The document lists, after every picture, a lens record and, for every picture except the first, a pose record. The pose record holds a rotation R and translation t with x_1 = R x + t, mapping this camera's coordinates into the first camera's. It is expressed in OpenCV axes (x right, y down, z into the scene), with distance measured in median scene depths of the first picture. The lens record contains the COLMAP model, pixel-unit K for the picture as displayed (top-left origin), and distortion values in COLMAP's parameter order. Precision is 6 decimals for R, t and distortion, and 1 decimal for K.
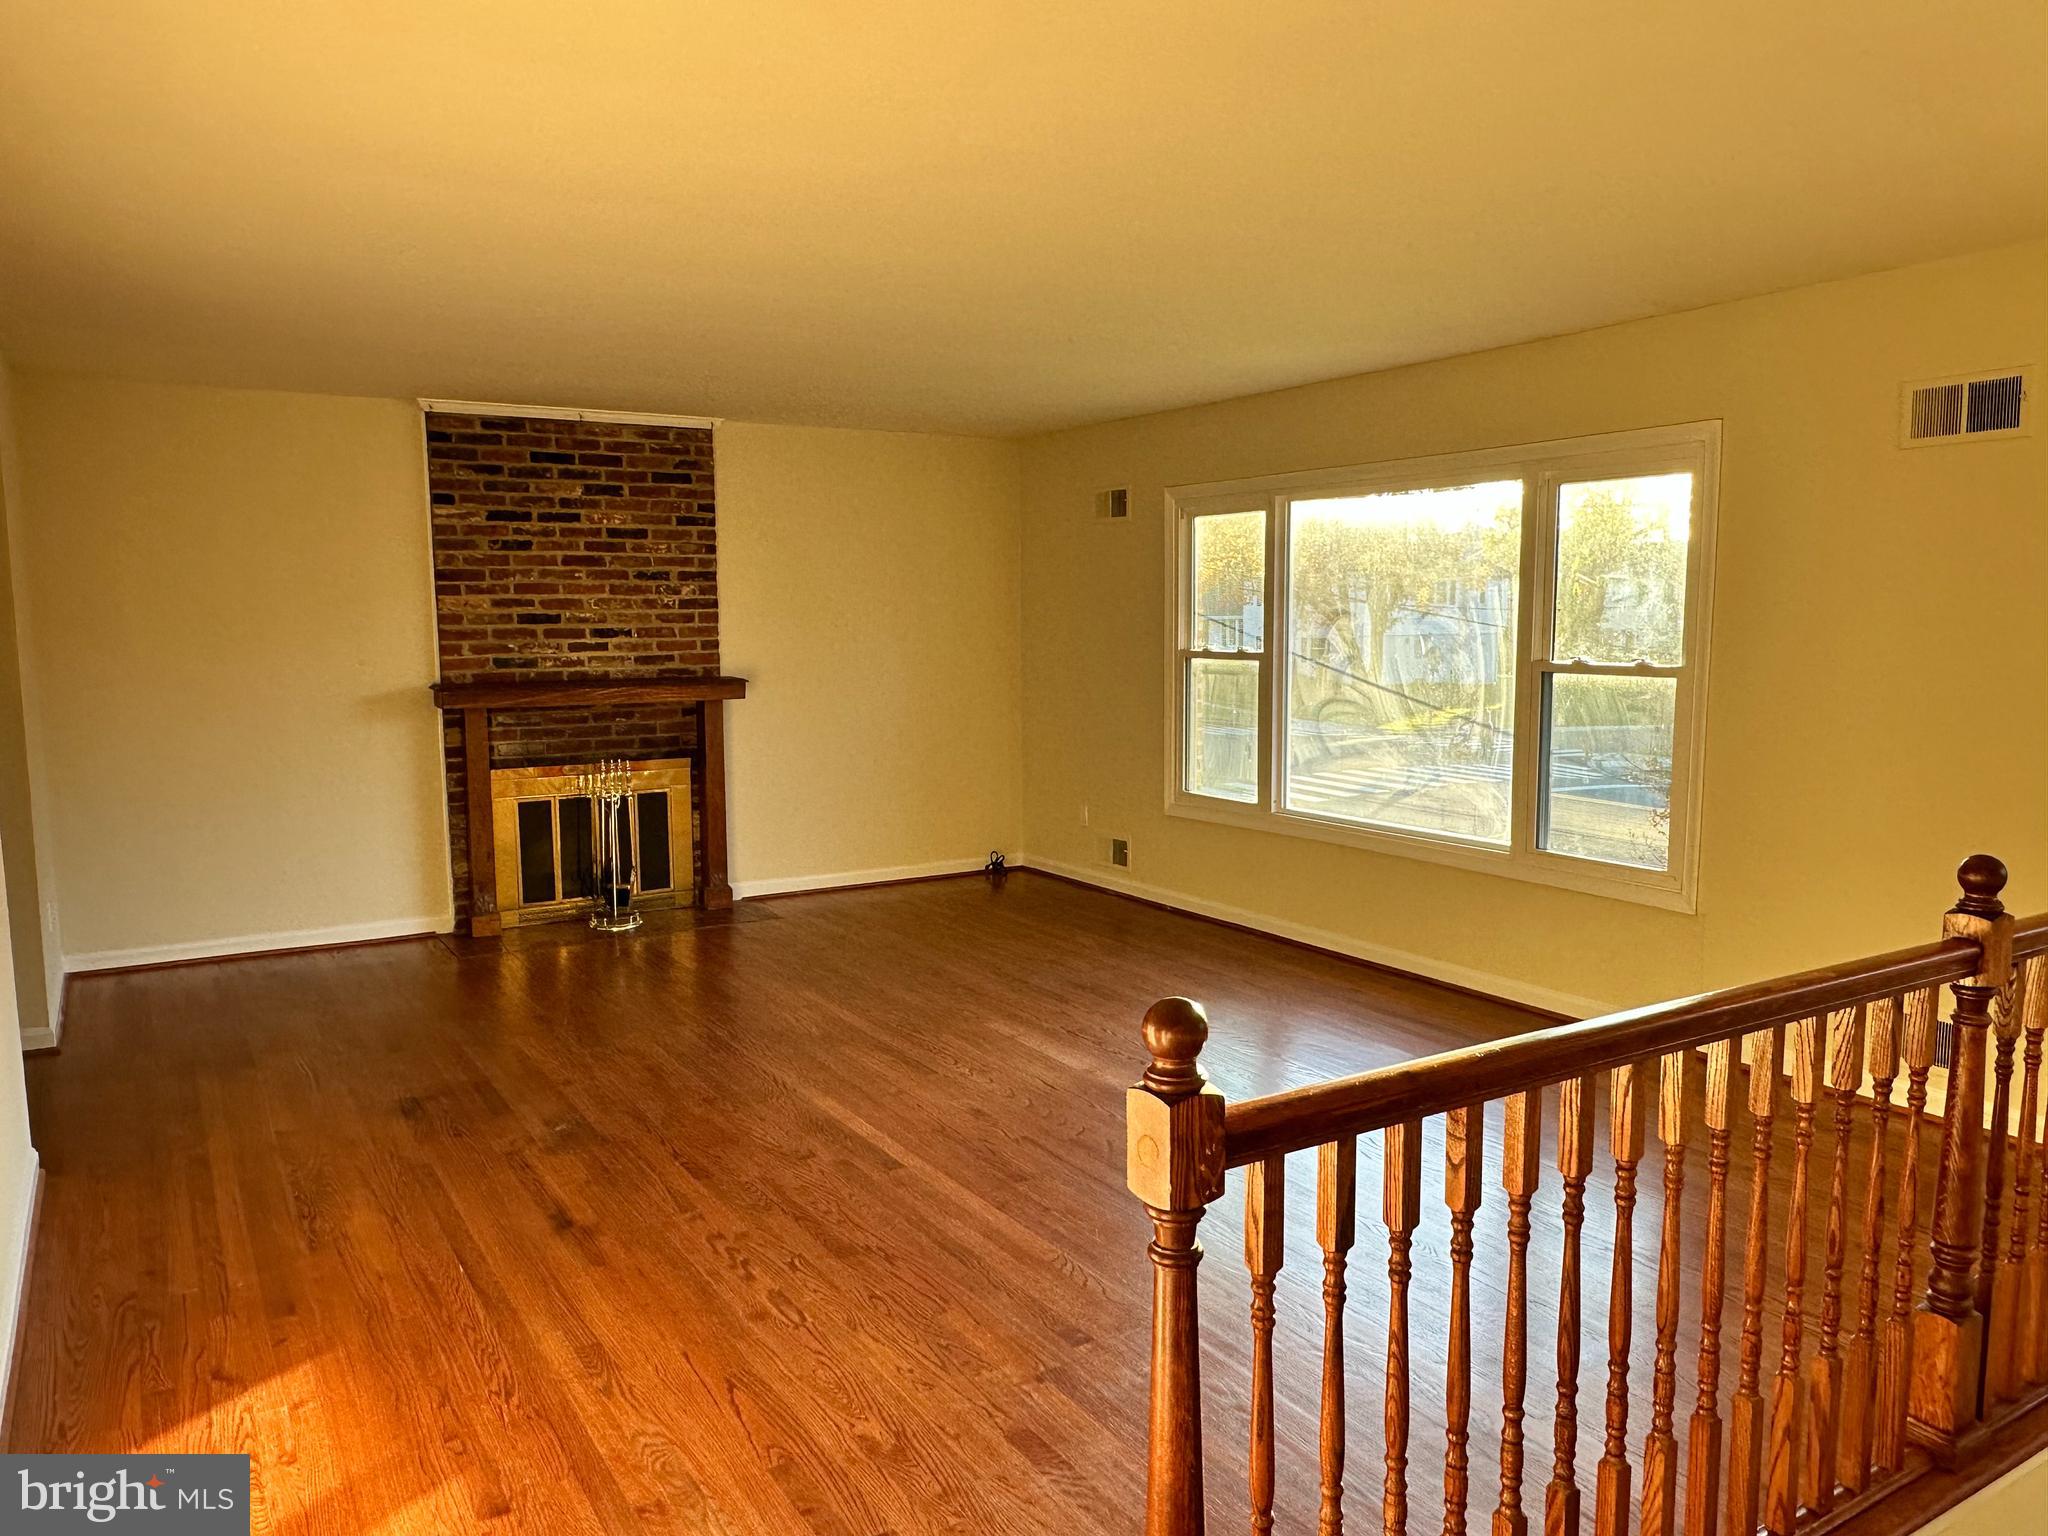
lens RADIAL K [[1446.2, 0, 1012.7], [0, 1446.2, 779.2], [0, 0, 1]] dist [0.052766, -0.042321]
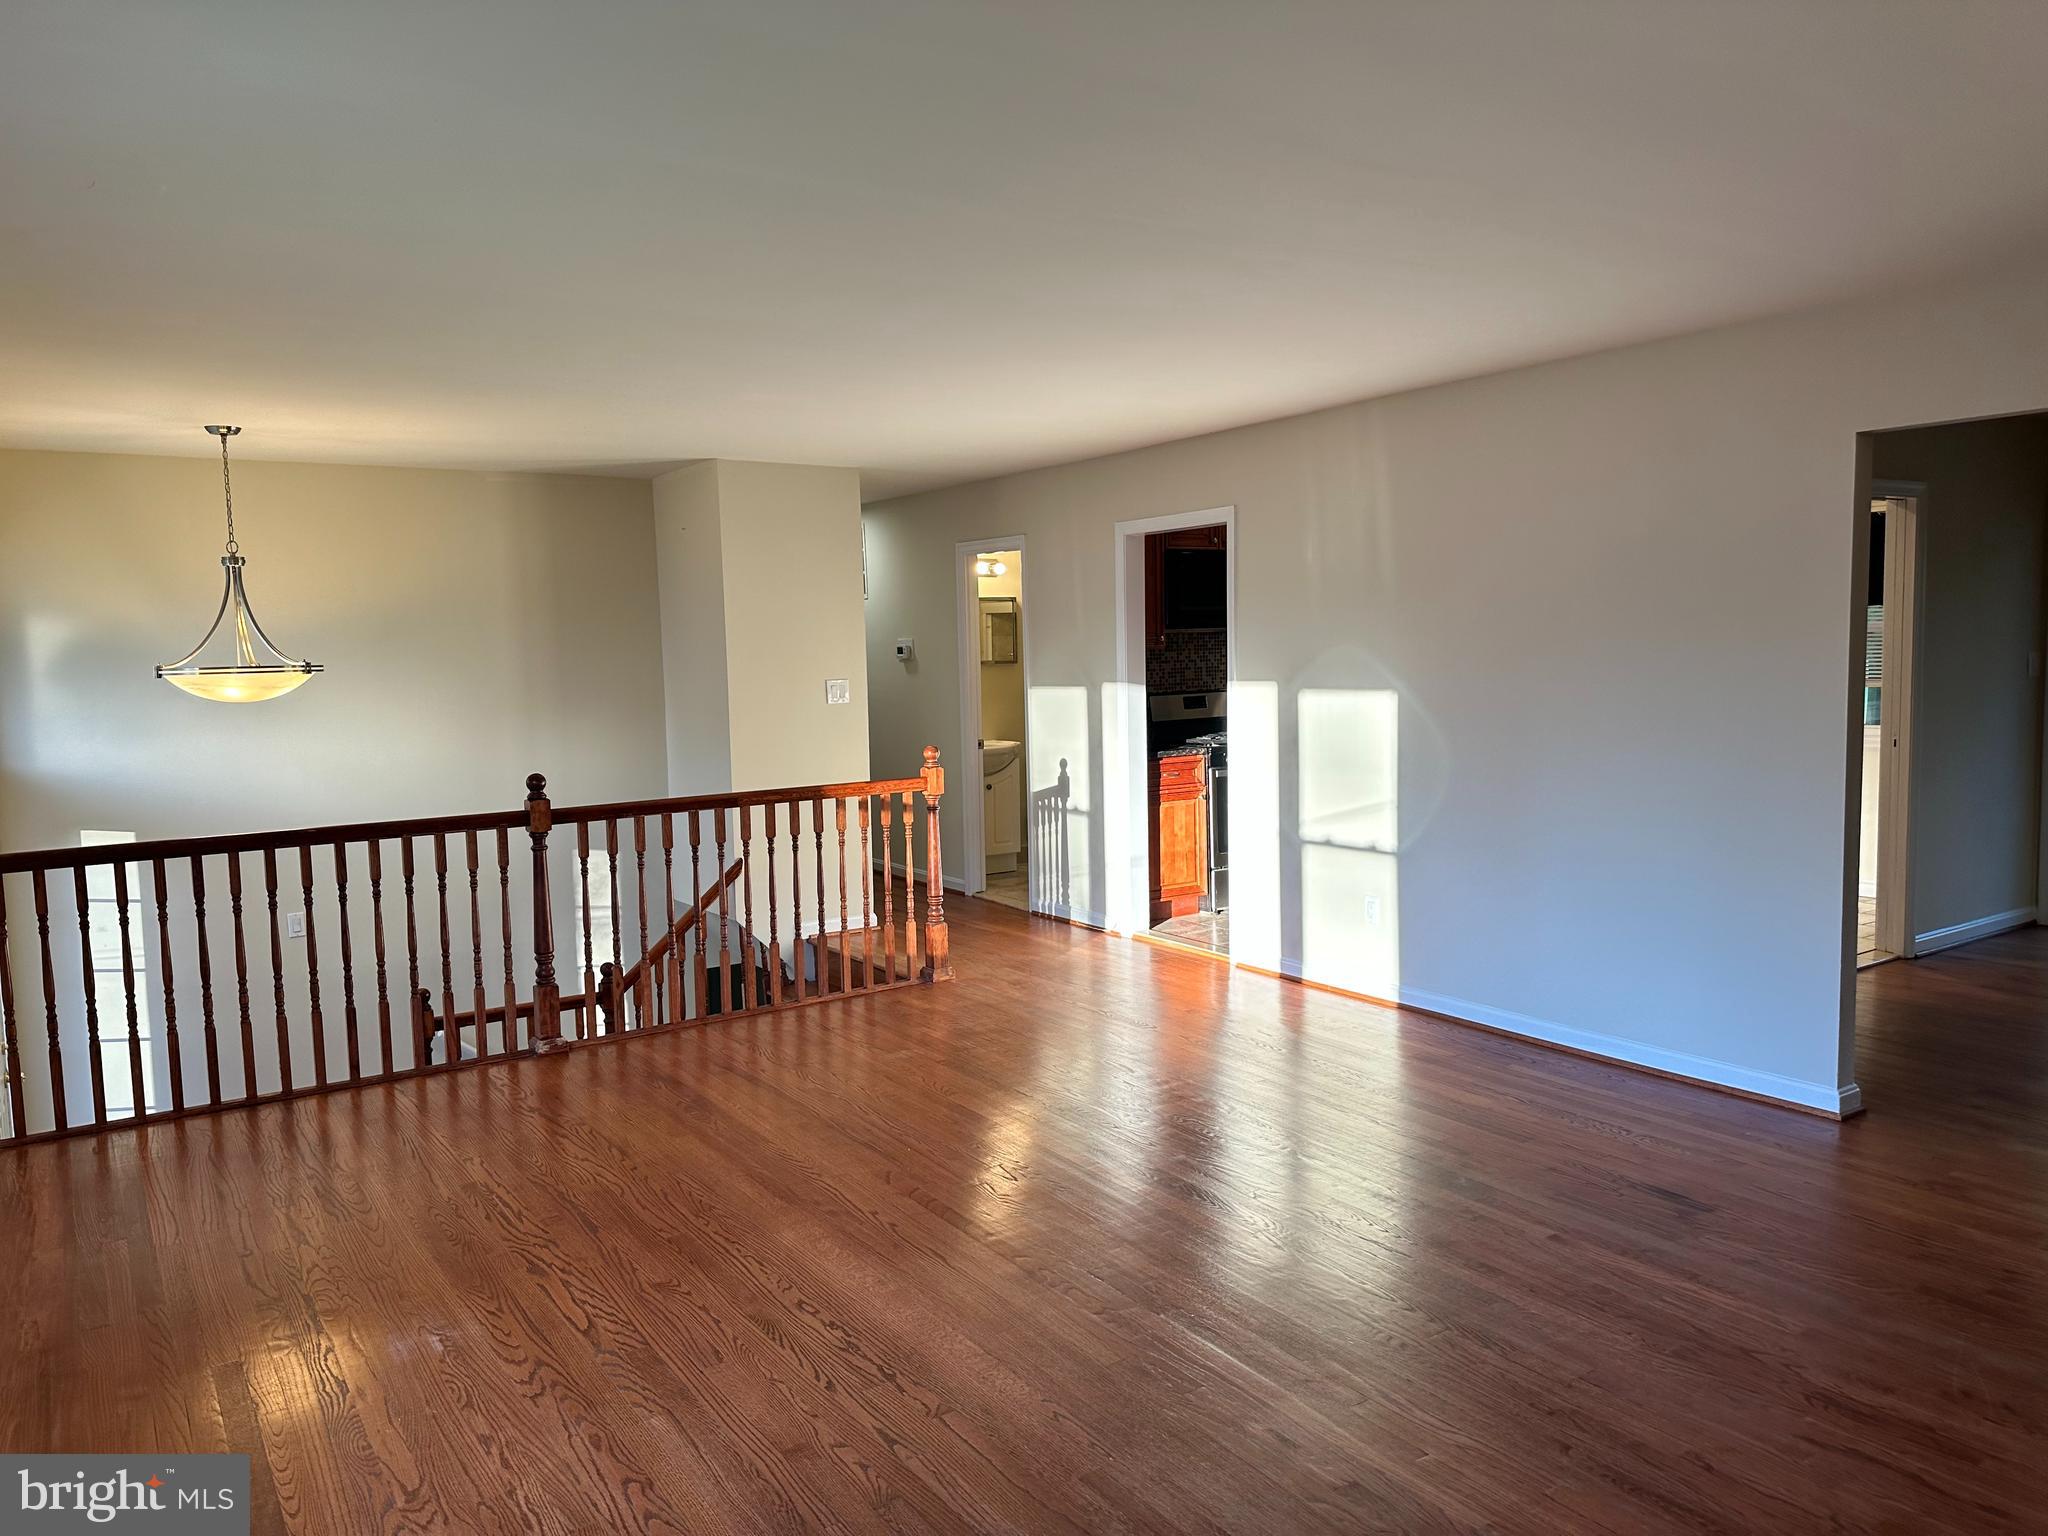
lens RADIAL K [[1446.2, 0, 1042.7], [0, 1446.2, 751.3], [0, 0, 1]] dist [0.052766, -0.042321]
pose [[-0.998098, 0.034449, -0.051120, -0.000309], [0.023977, 0.980928, 0.192886, -0.137891], [0.056790, 0.191293, -0.979889, 1.156230]]
